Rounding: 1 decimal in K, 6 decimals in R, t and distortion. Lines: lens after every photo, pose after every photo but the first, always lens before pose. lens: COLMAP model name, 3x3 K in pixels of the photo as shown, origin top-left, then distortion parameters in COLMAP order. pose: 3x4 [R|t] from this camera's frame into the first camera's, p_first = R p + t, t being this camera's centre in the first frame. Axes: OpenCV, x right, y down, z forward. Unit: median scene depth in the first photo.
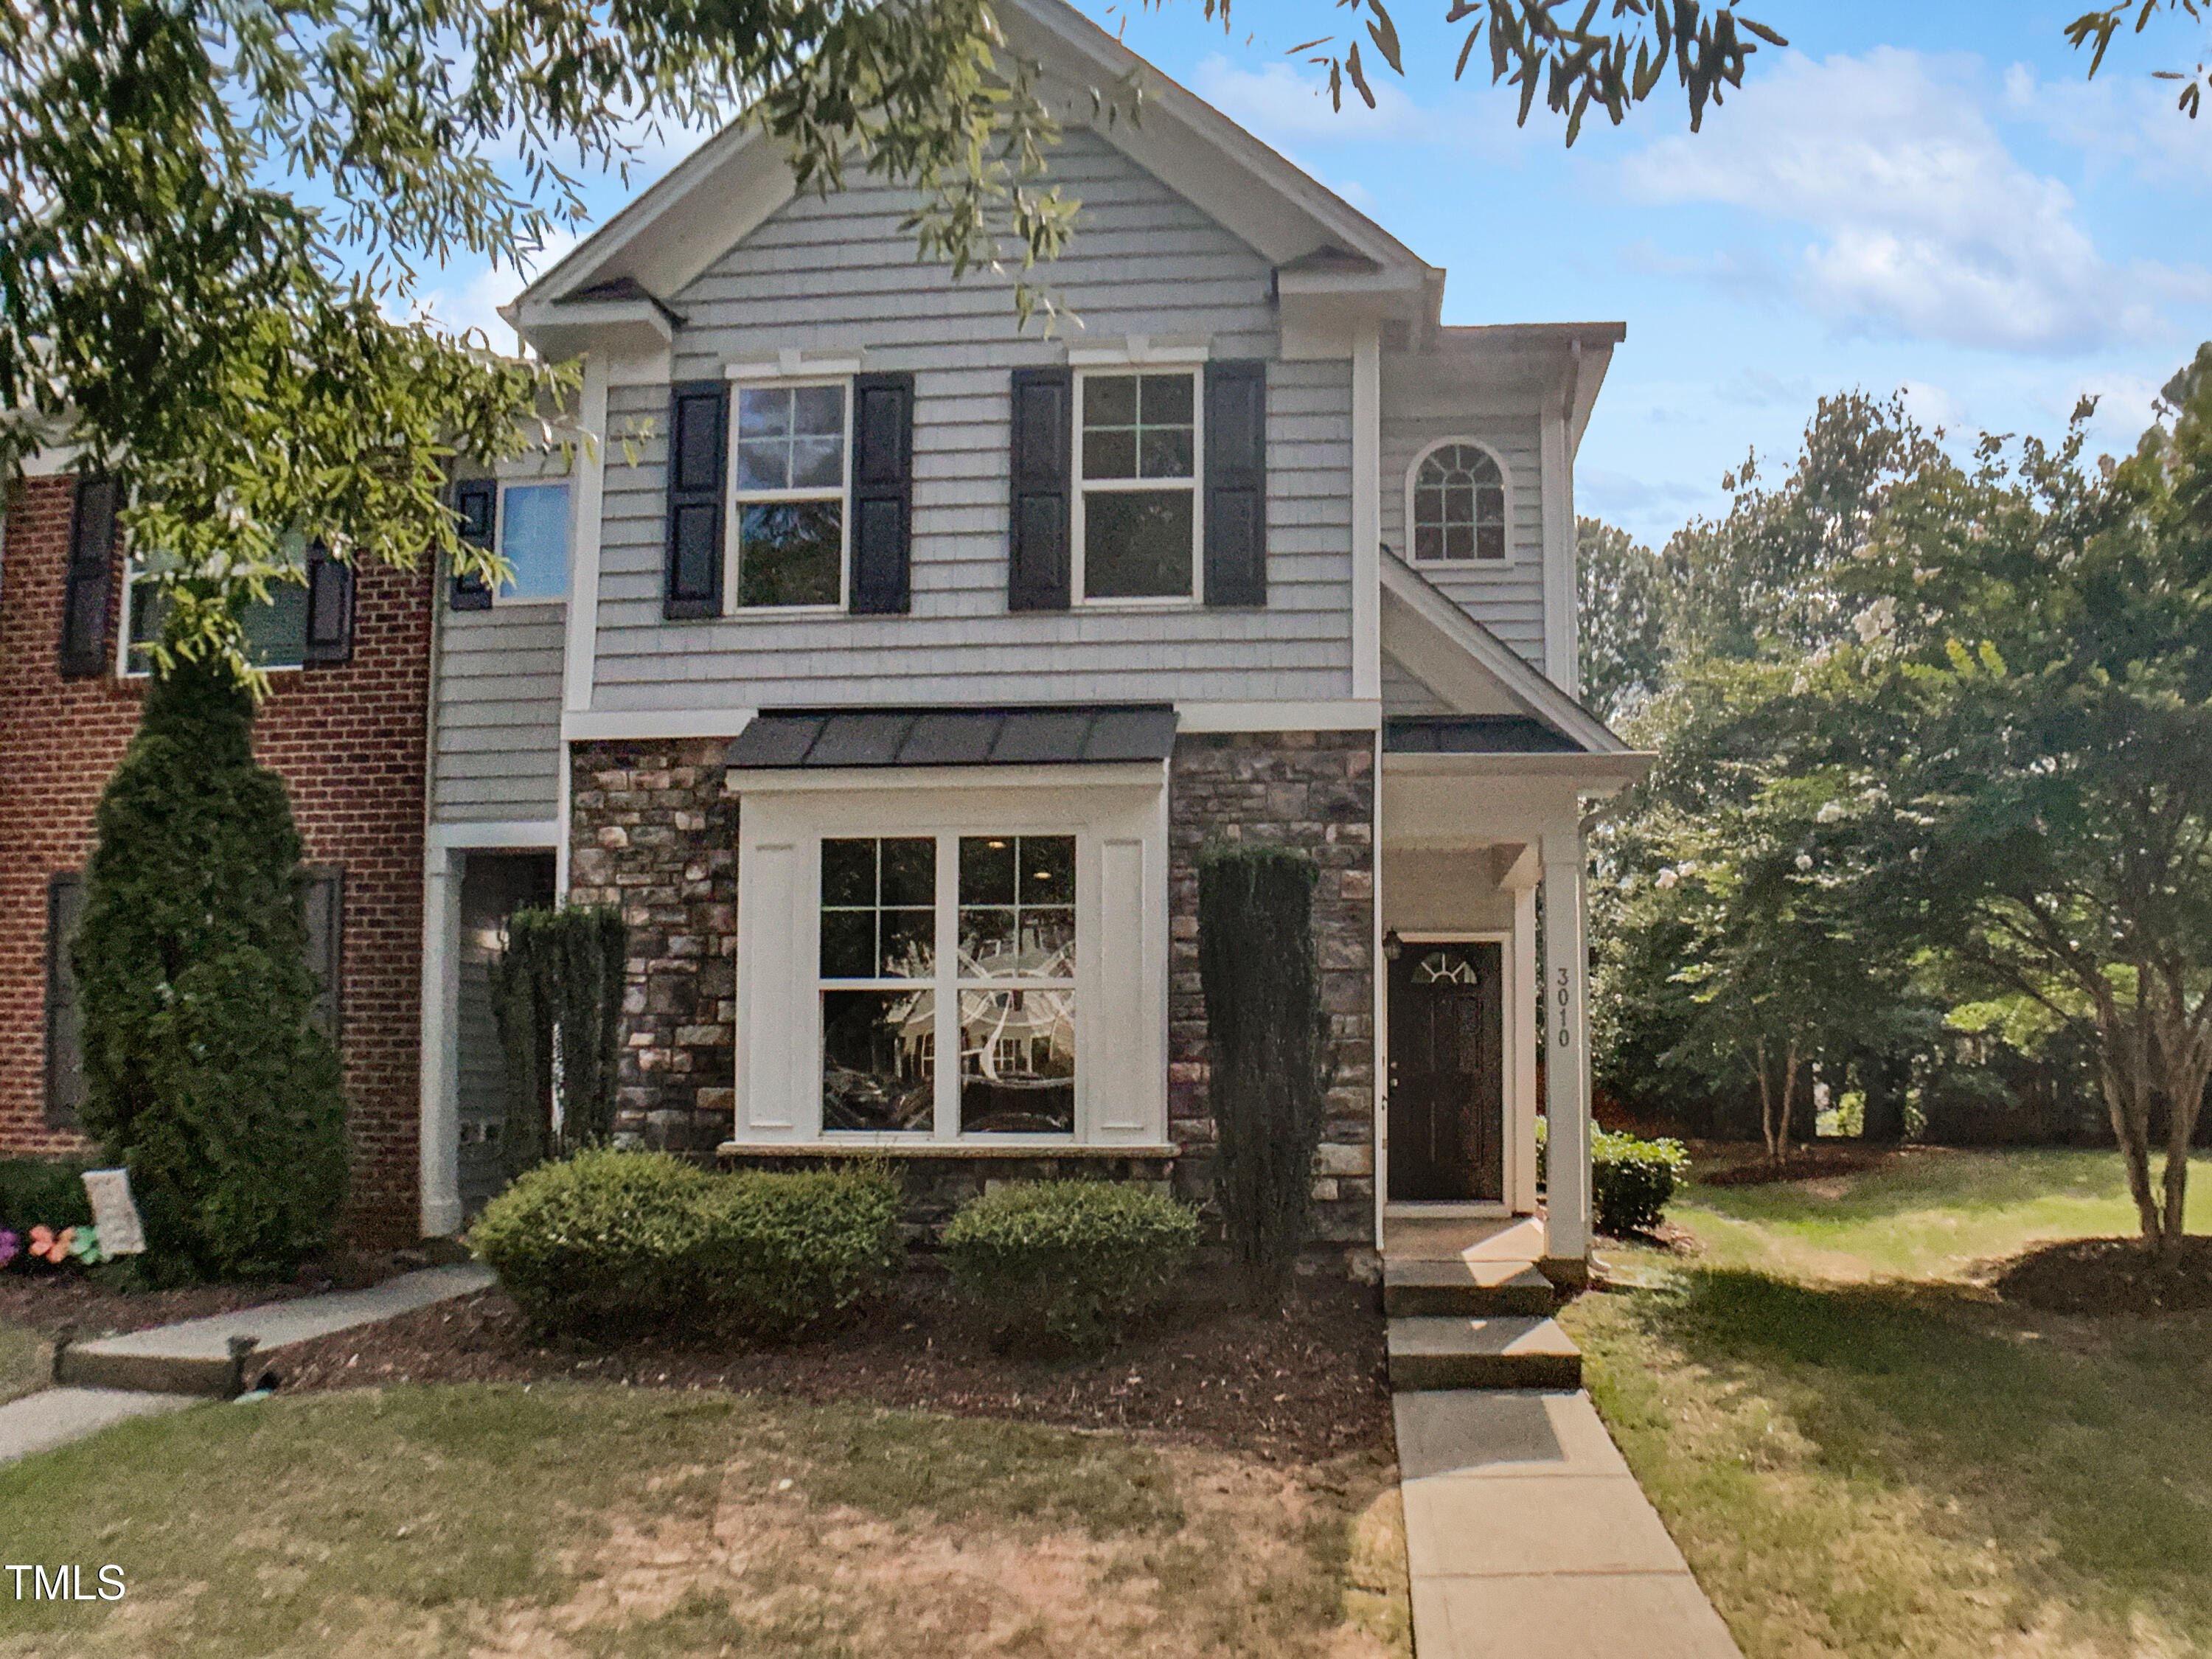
lens RADIAL K [[1367.9, 0, 1107.2], [0, 1367.9, 976.0], [0, 0, 1]] dist [-0.075292, -0.000675]
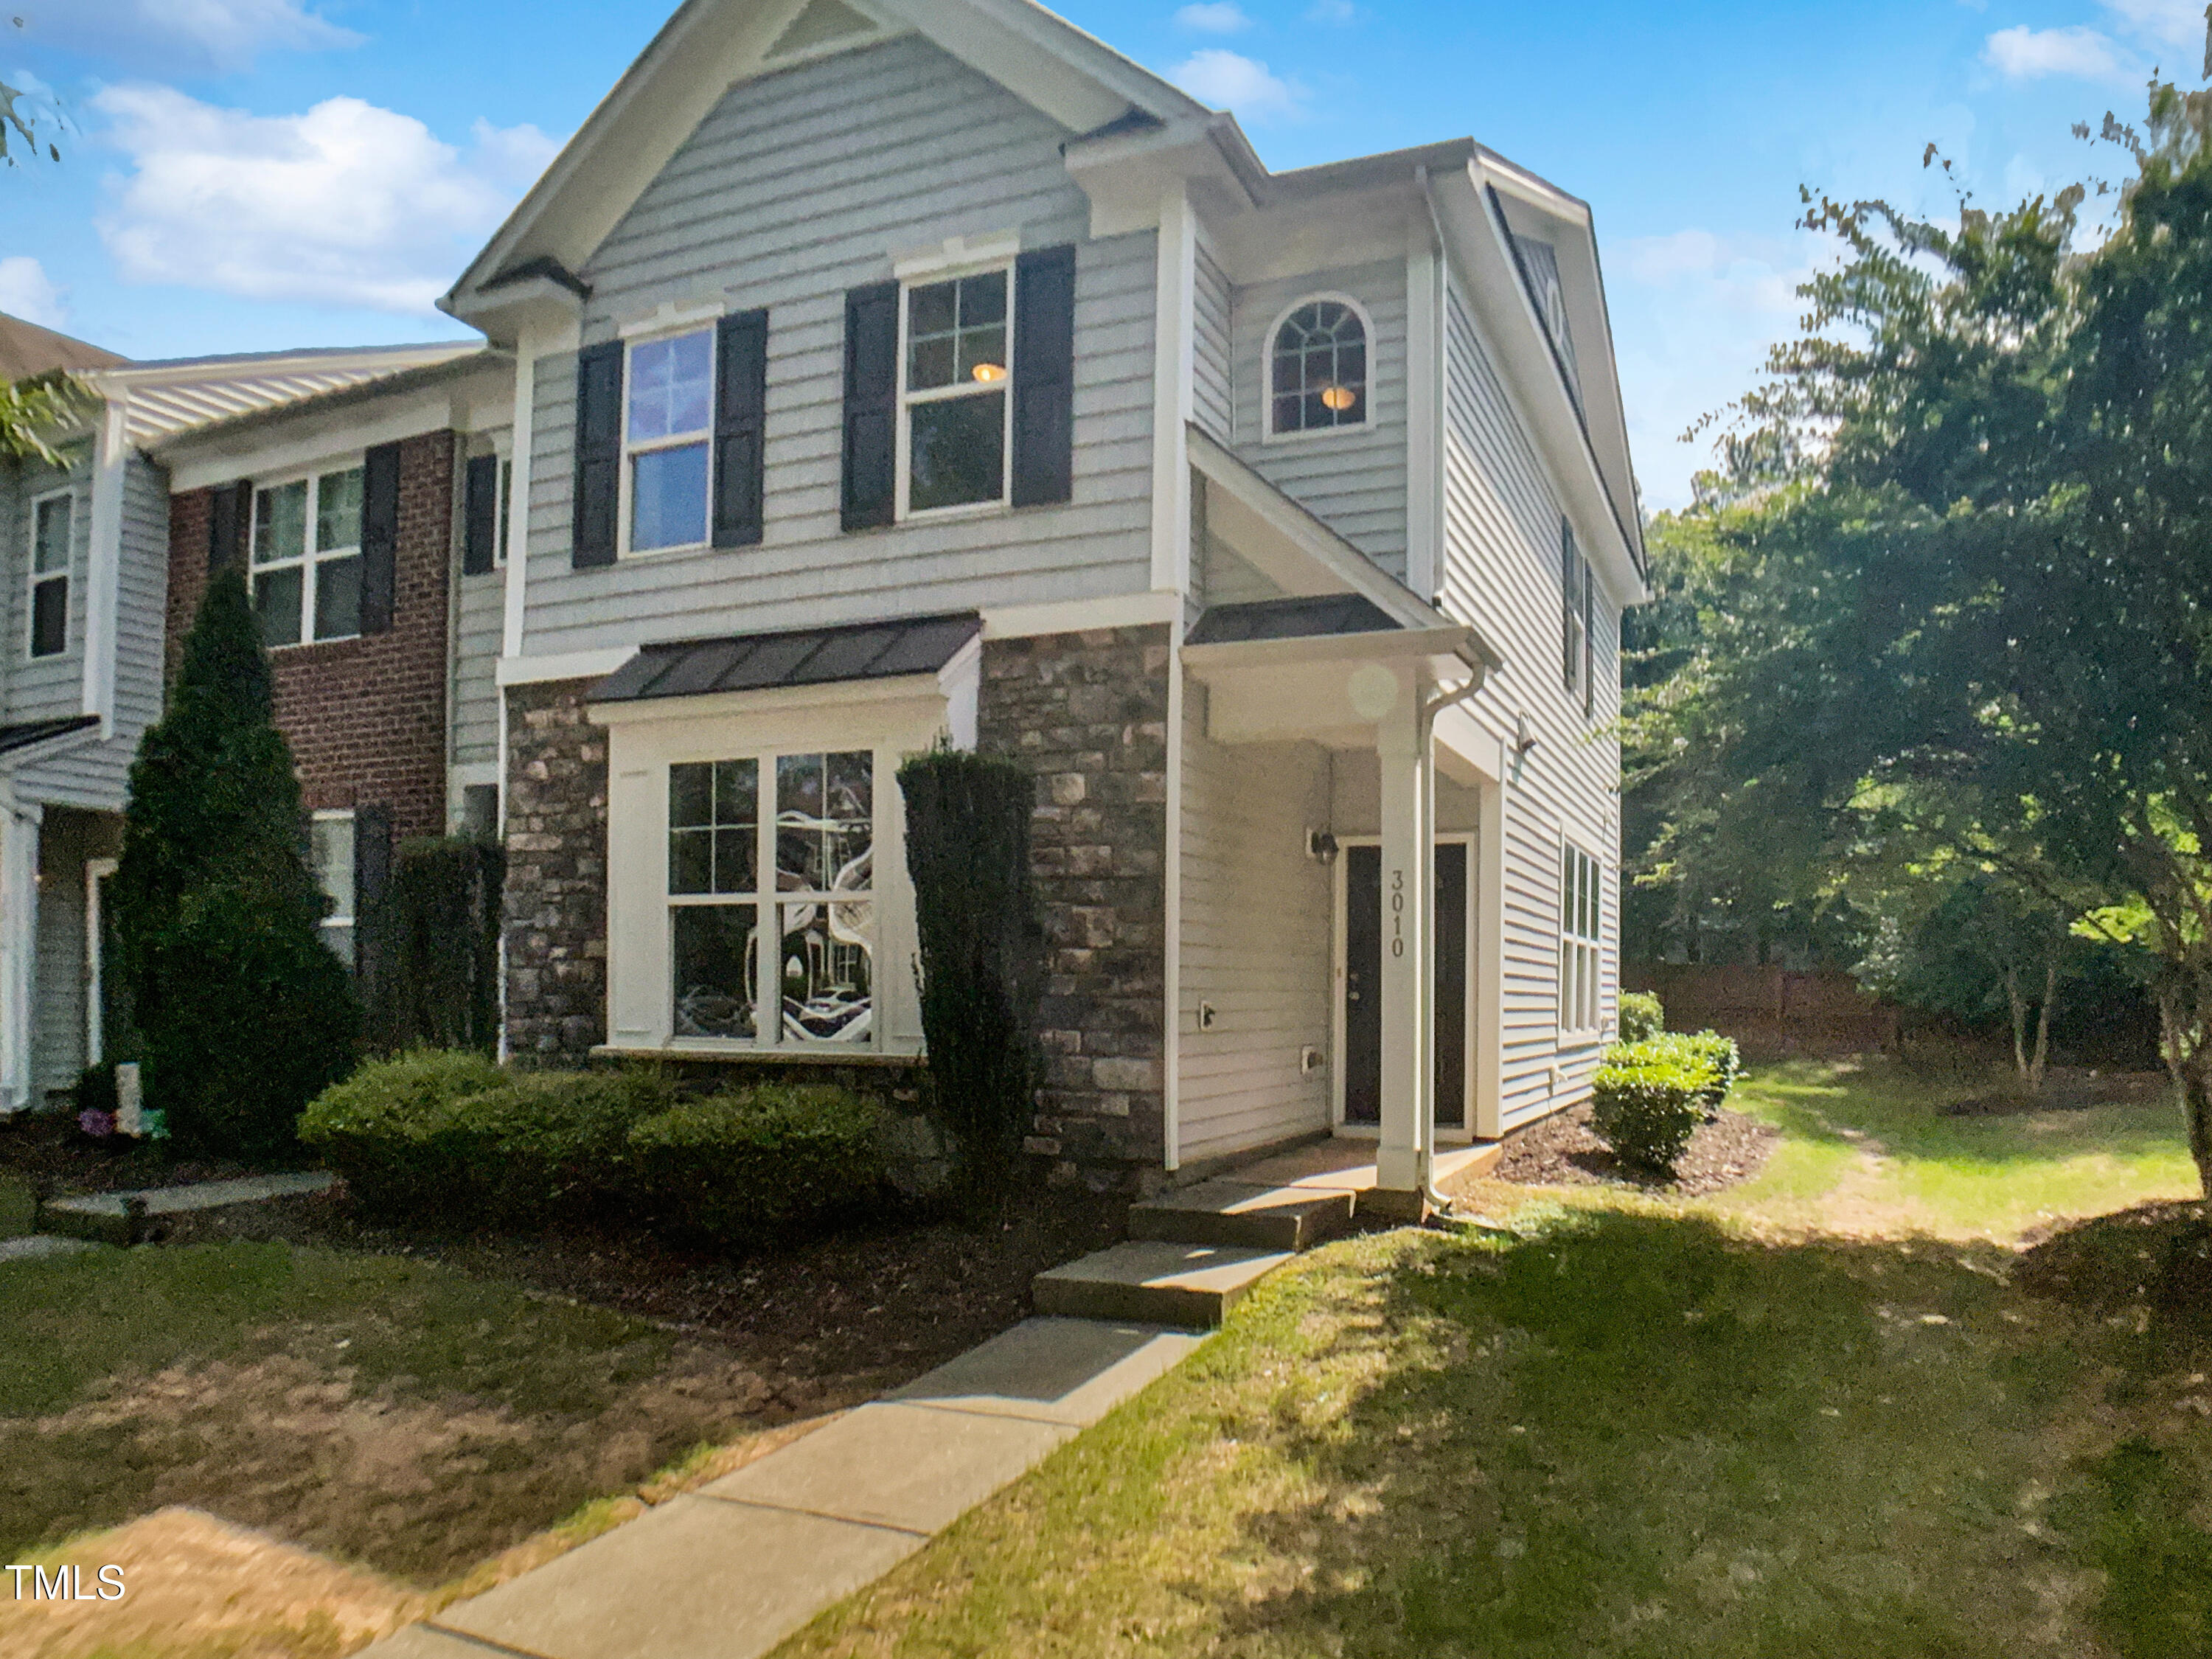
lens RADIAL K [[1337.5, 0, 1106.3], [0, 1337.5, 954.4], [0, 0, 1]] dist [-0.078072, 0.000828]
pose [[0.960285, -0.002025, -0.279013, 0.399605], [0.015503, 0.998816, 0.046108, 0.005515], [0.278589, -0.048602, 0.959180, 0.089513]]
